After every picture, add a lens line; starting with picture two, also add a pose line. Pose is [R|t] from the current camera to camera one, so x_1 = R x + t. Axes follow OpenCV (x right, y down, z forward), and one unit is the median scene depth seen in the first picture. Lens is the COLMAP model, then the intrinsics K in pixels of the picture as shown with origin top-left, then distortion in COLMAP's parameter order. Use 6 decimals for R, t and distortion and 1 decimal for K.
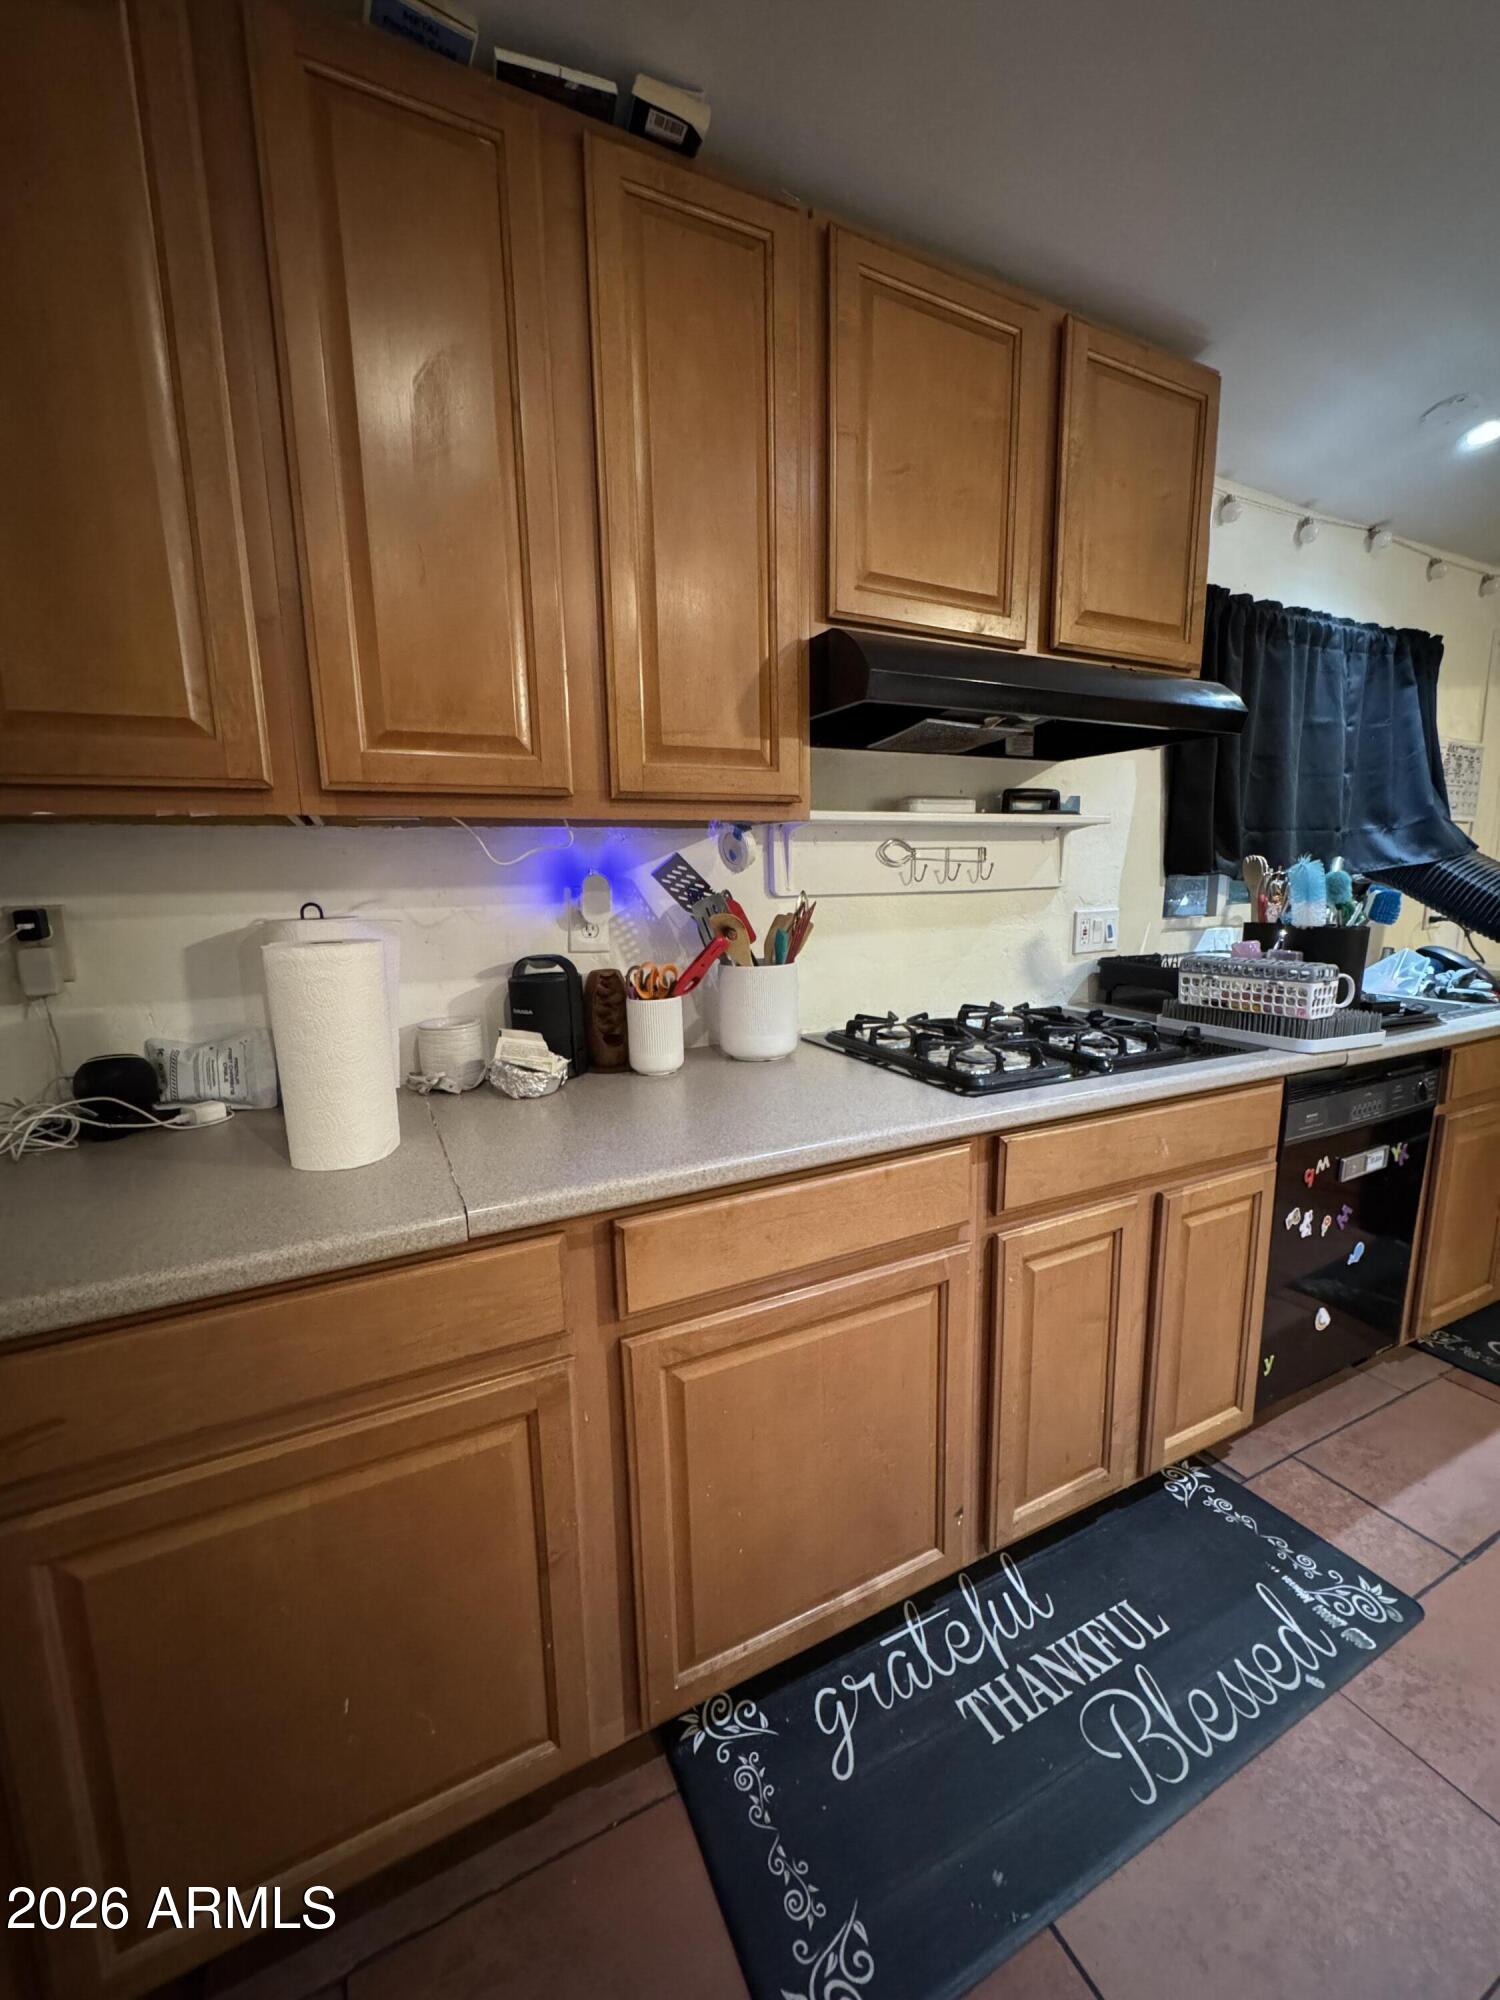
lens RADIAL K [[797.2, 0, 750.3], [0, 797.2, 998.1], [0, 0, 1]] dist [0.003557, -0.000013]
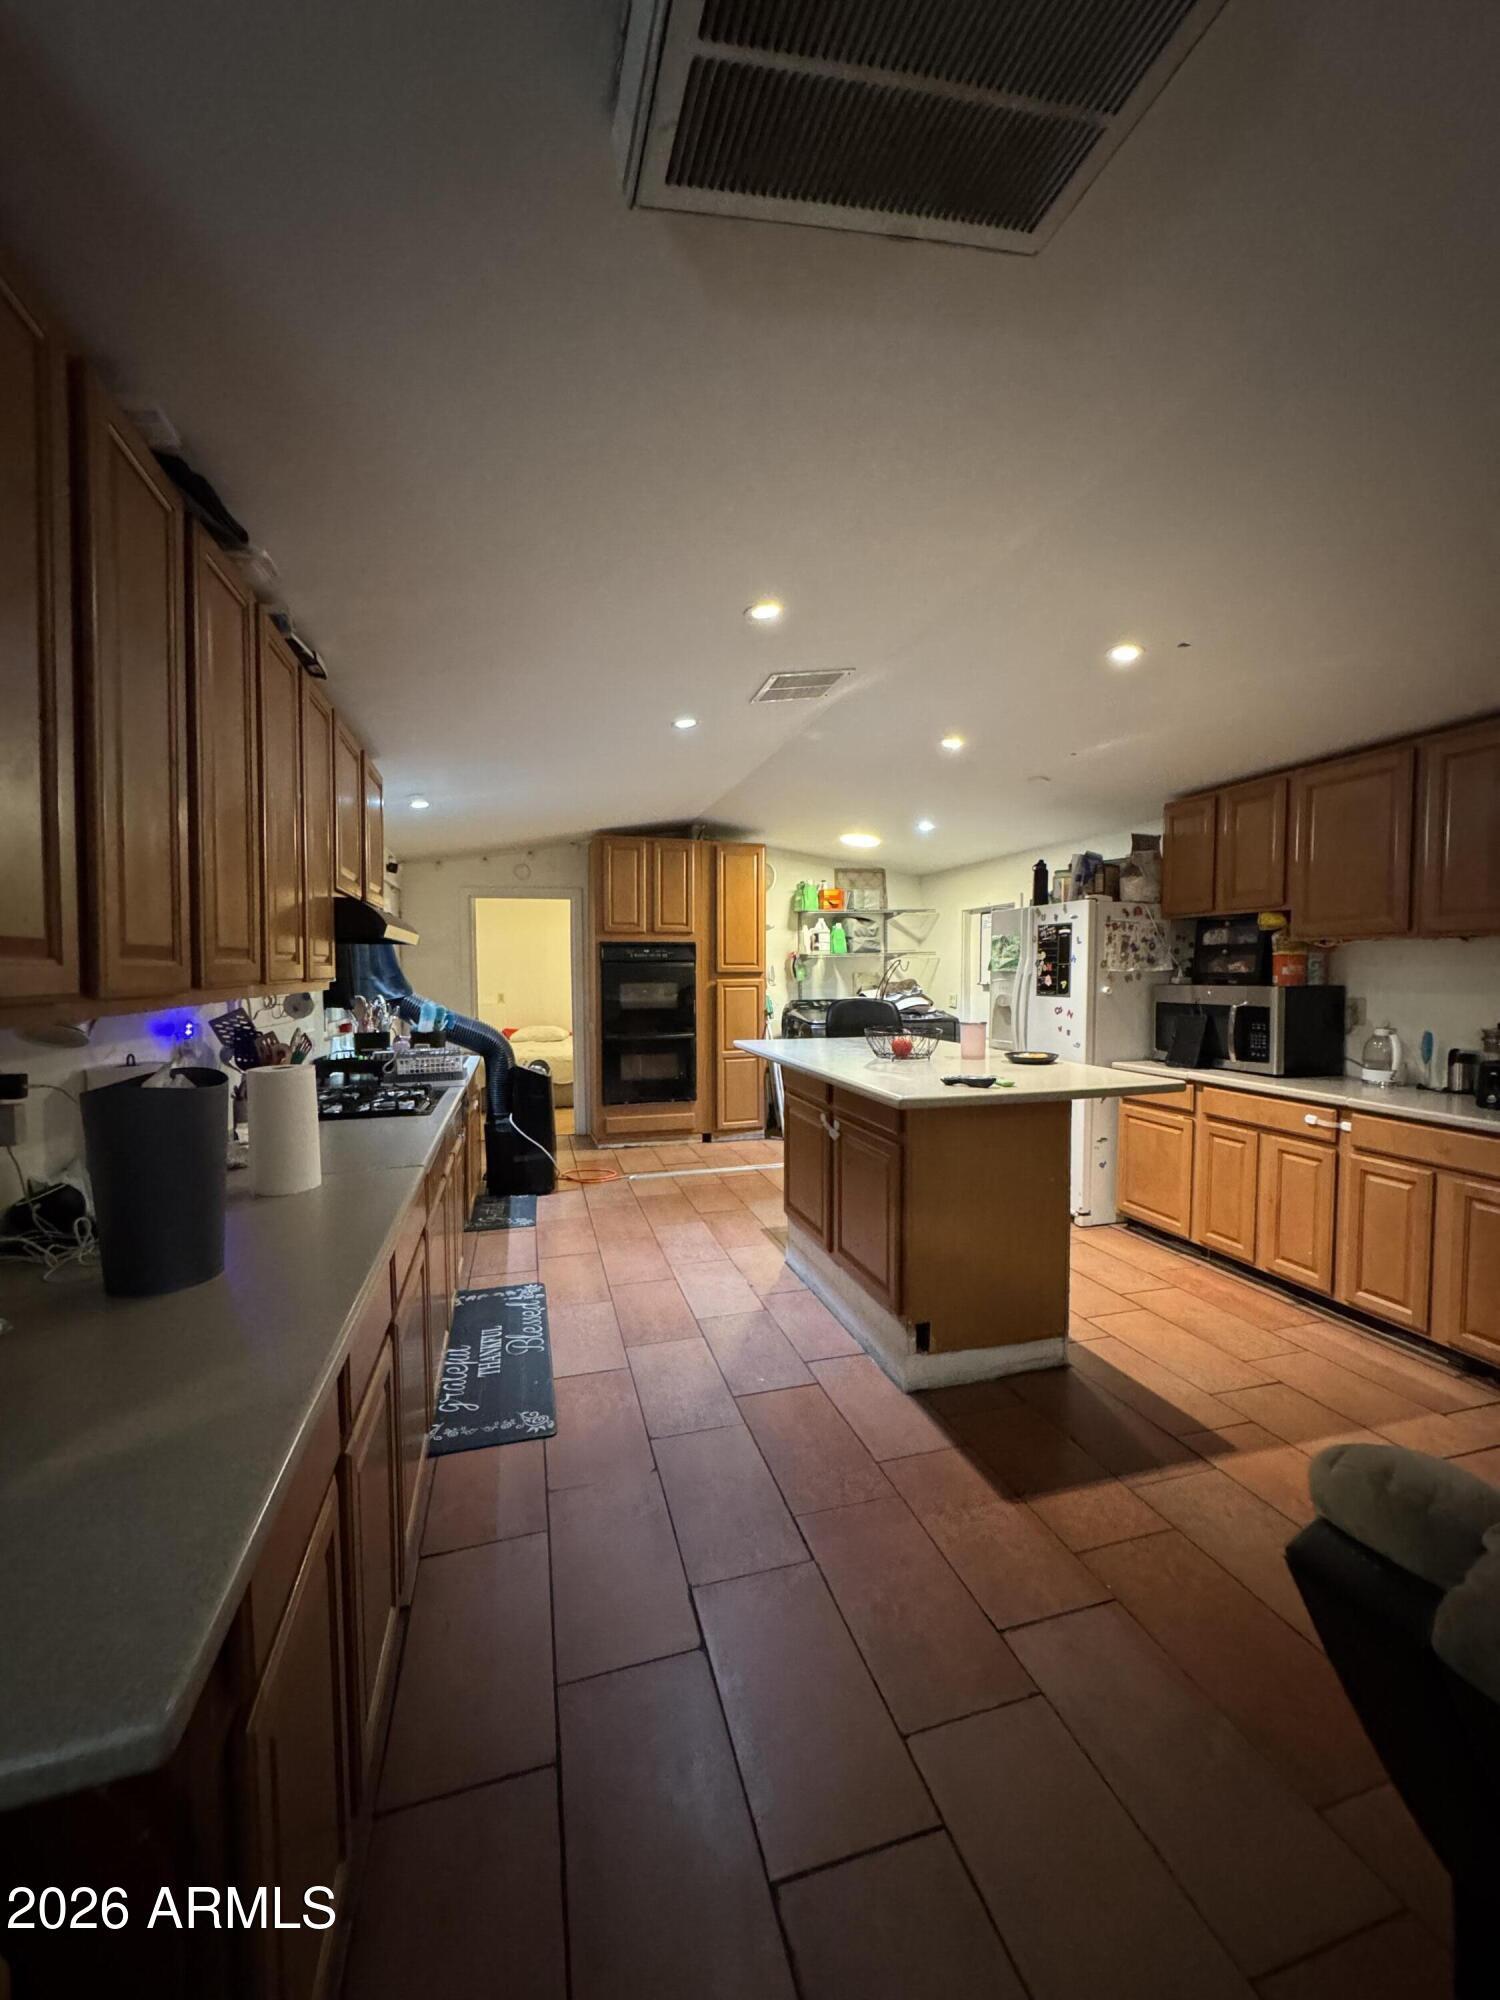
lens RADIAL K [[797.2, 0, 754.5], [0, 797.2, 1003.1], [0, 0, 1]] dist [0.003557, -0.000013]
pose [[0.173830, -0.020487, 0.984562, -1.696334], [0.152474, 0.988287, -0.006356, -0.028487], [-0.972900, 0.151225, 0.174918, -0.296666]]
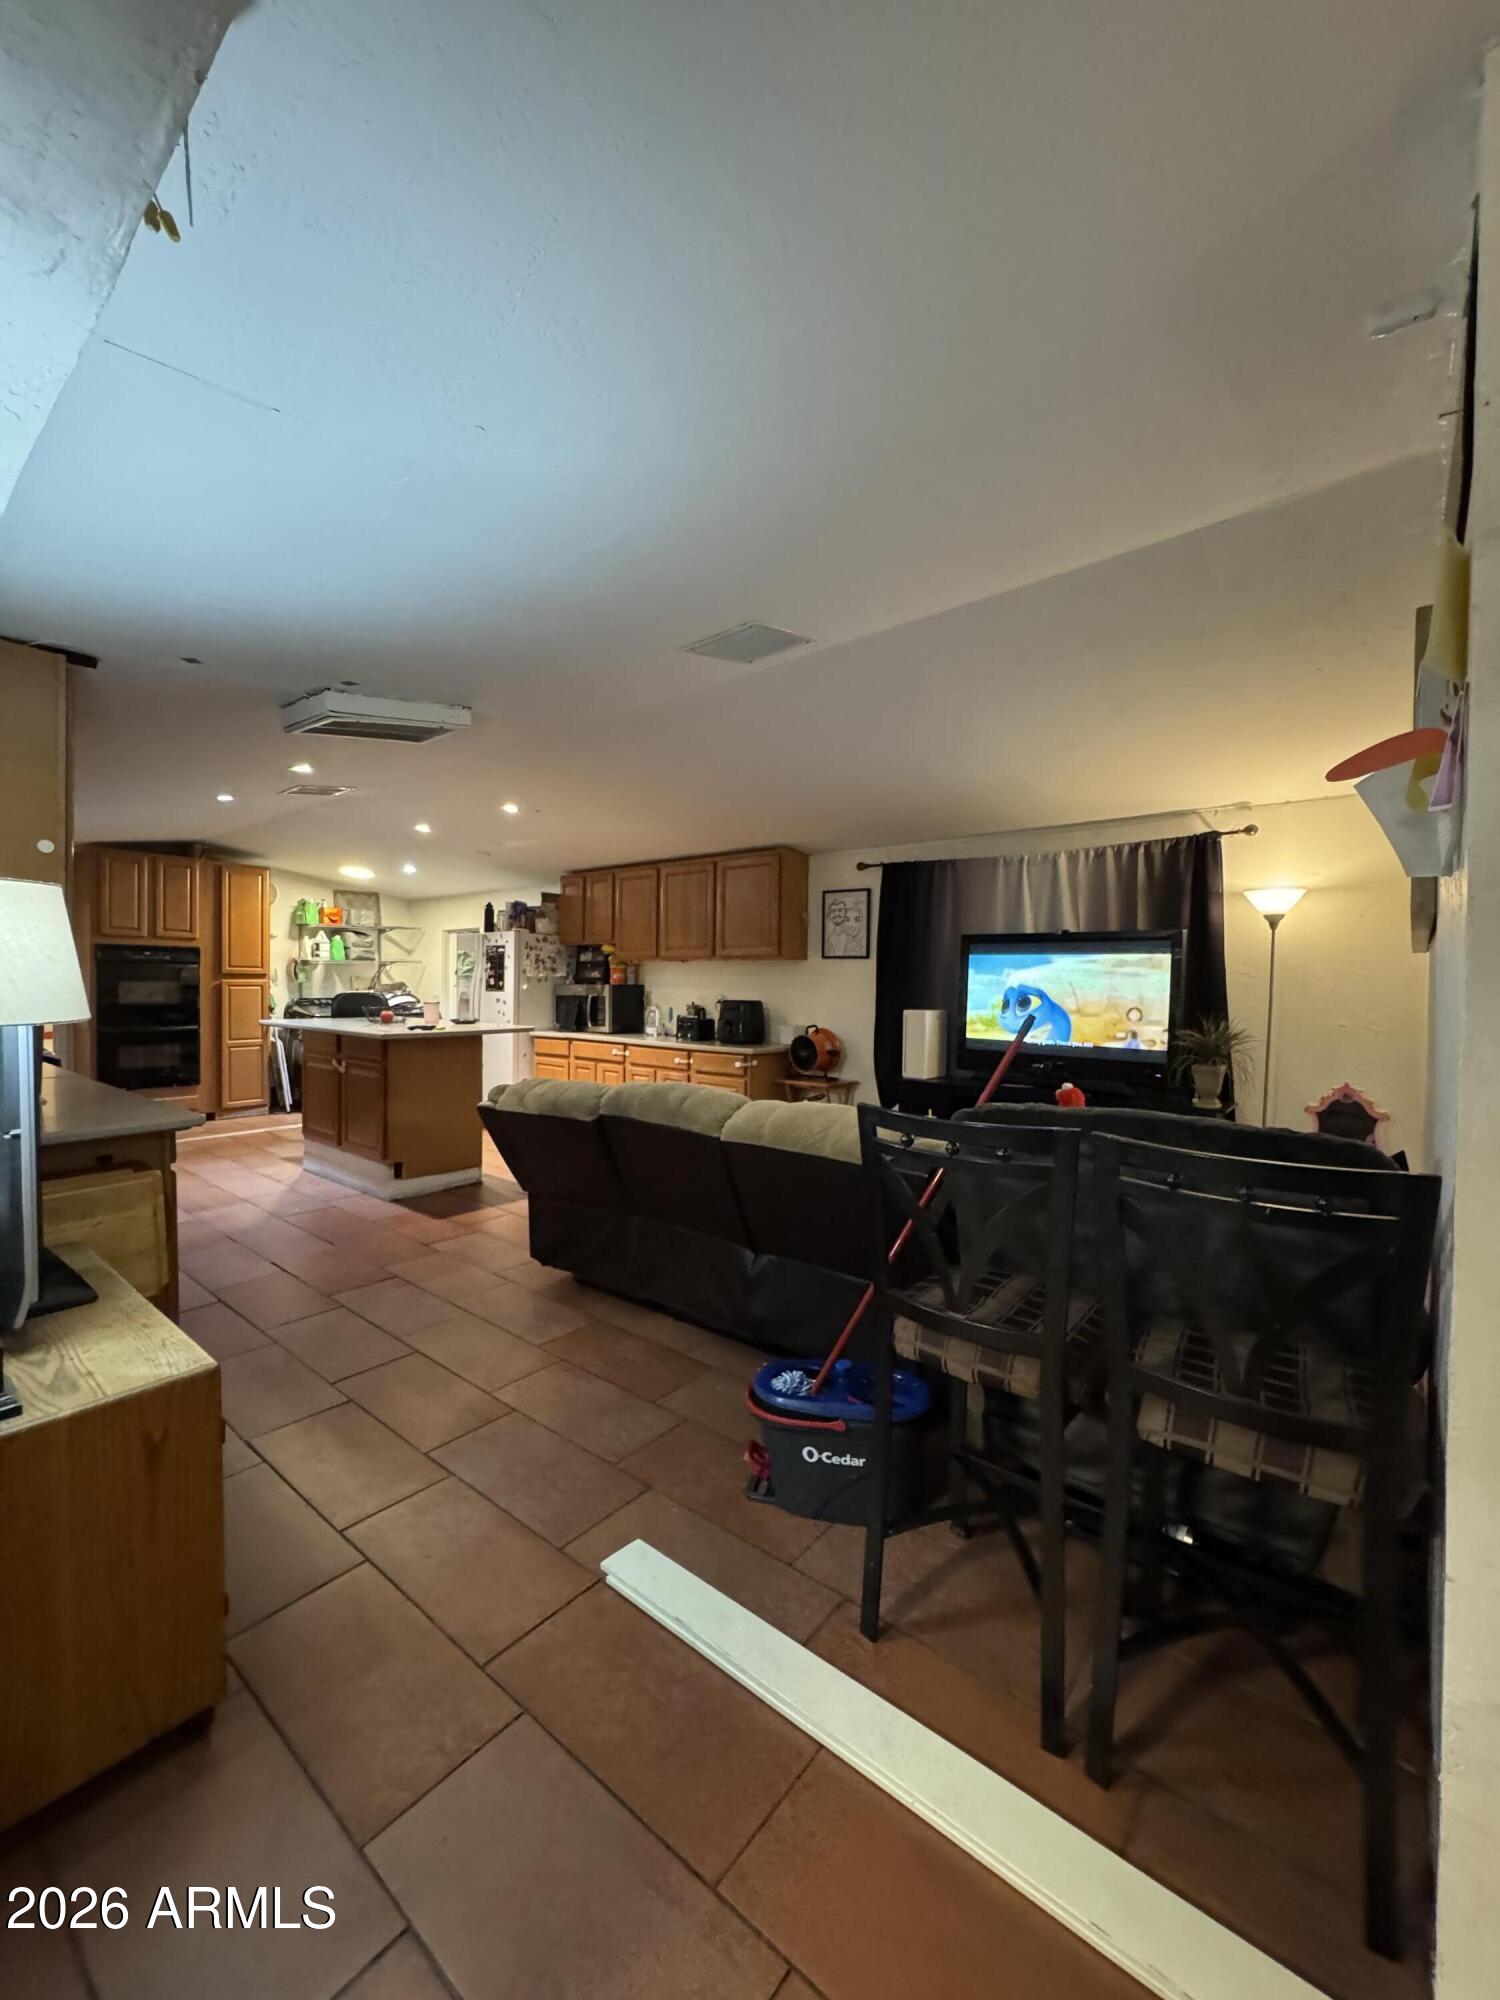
lens RADIAL K [[797.2, 0, 751.7], [0, 797.2, 1003.8], [0, 0, 1]] dist [0.003557, -0.000013]
pose [[-0.407155, -0.006433, 0.913336, -2.707224], [0.139845, 0.987745, 0.069298, 0.020796], [-0.902590, 0.155941, -0.401266, -0.321078]]
